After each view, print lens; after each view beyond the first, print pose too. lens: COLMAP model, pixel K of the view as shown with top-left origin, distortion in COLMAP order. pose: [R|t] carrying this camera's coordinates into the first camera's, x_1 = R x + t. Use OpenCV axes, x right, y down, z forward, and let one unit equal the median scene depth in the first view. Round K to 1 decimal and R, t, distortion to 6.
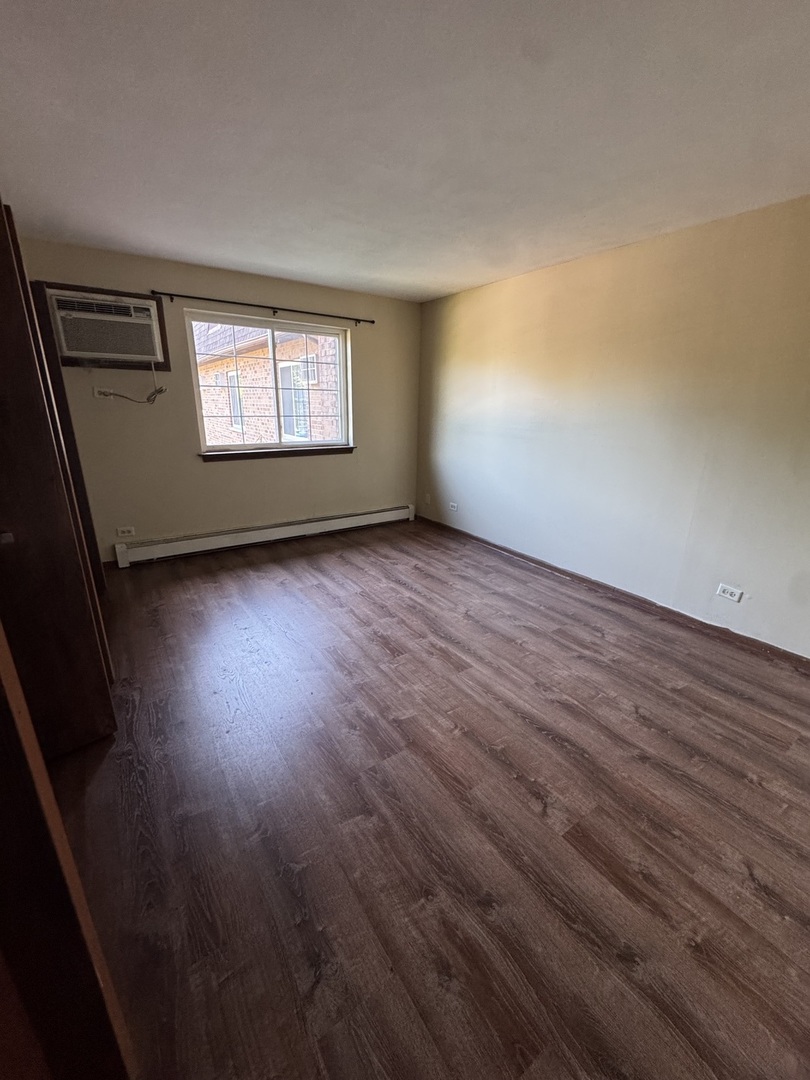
lens RADIAL K [[430.6, 0, 408.0], [0, 430.6, 540.1], [0, 0, 1]] dist [-0.003859, 0.000376]
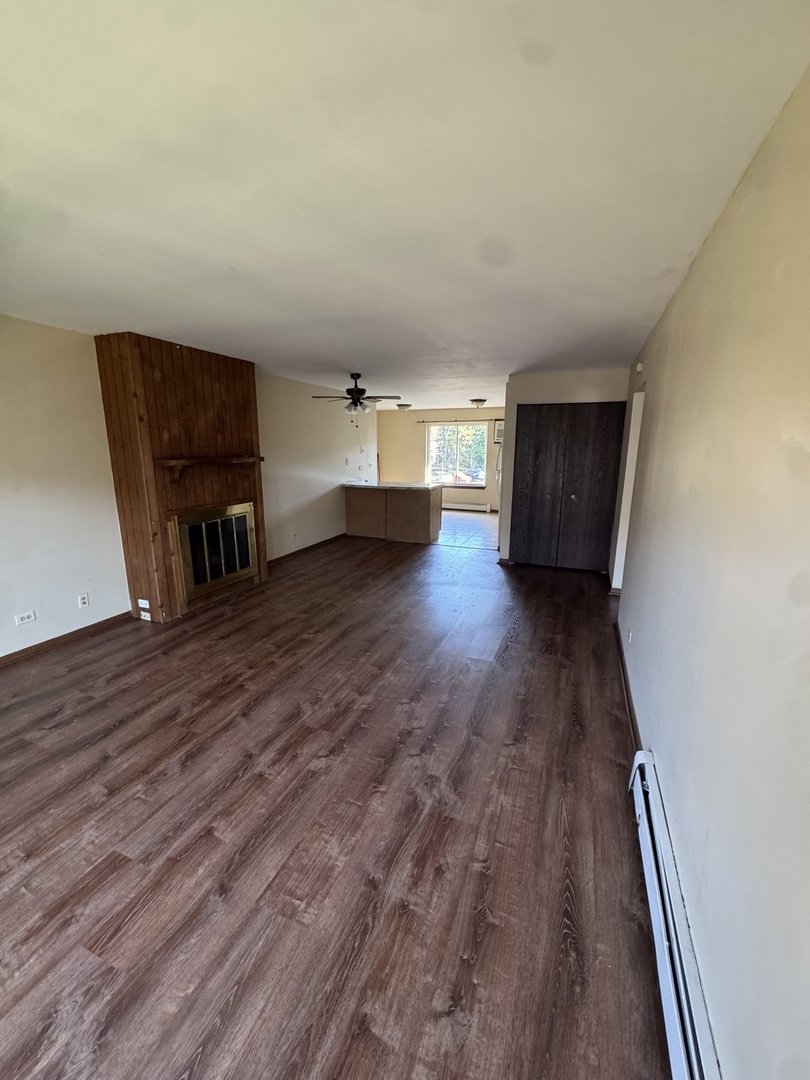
lens RADIAL K [[430.6, 0, 408.0], [0, 430.6, 540.1], [0, 0, 1]] dist [-0.003859, 0.000376]
pose [[-0.546088, -0.203562, 0.812620, -0.642447], [0.235875, 0.893421, 0.382312, -0.463190], [-0.803835, 0.400452, -0.439871, 1.010396]]
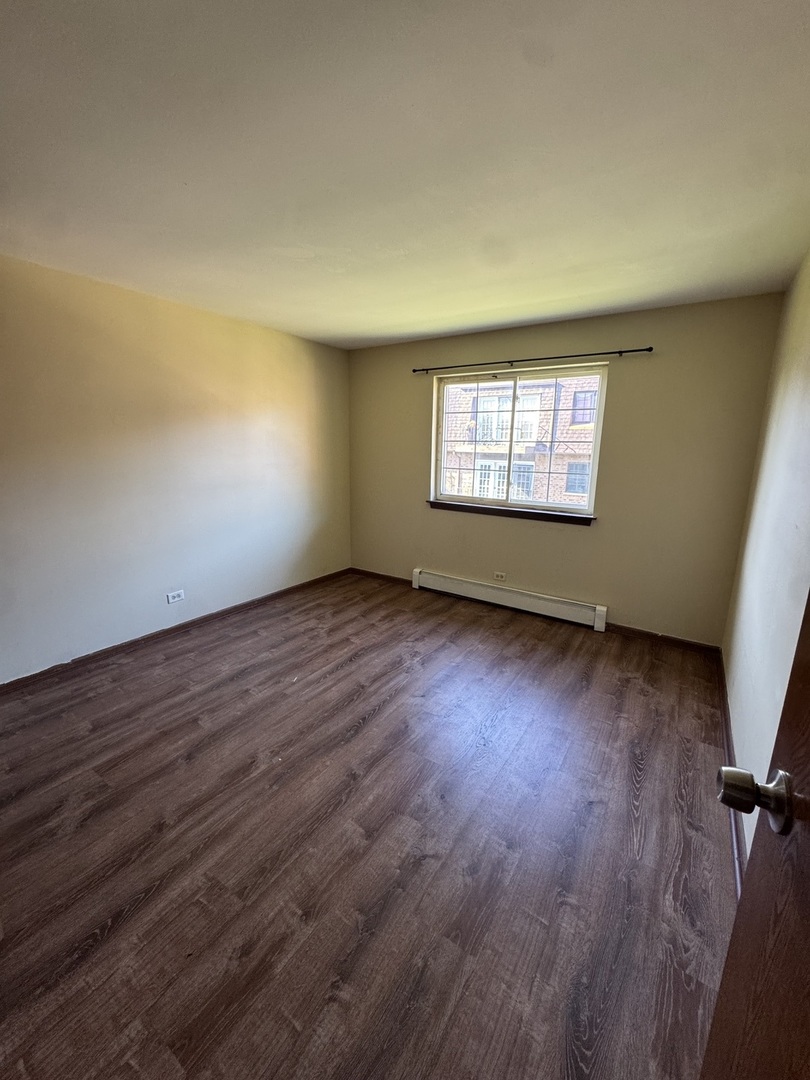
lens RADIAL K [[420.8, 0, 398.6], [0, 420.8, 558.5], [0, 0, 1]] dist [0.013796, 0.000001]
pose [[0.351782, 0.184925, -0.917634, 0.839629], [-0.263052, 0.960319, 0.092684, -0.155793], [0.898361, 0.208781, 0.386469, 0.564326]]
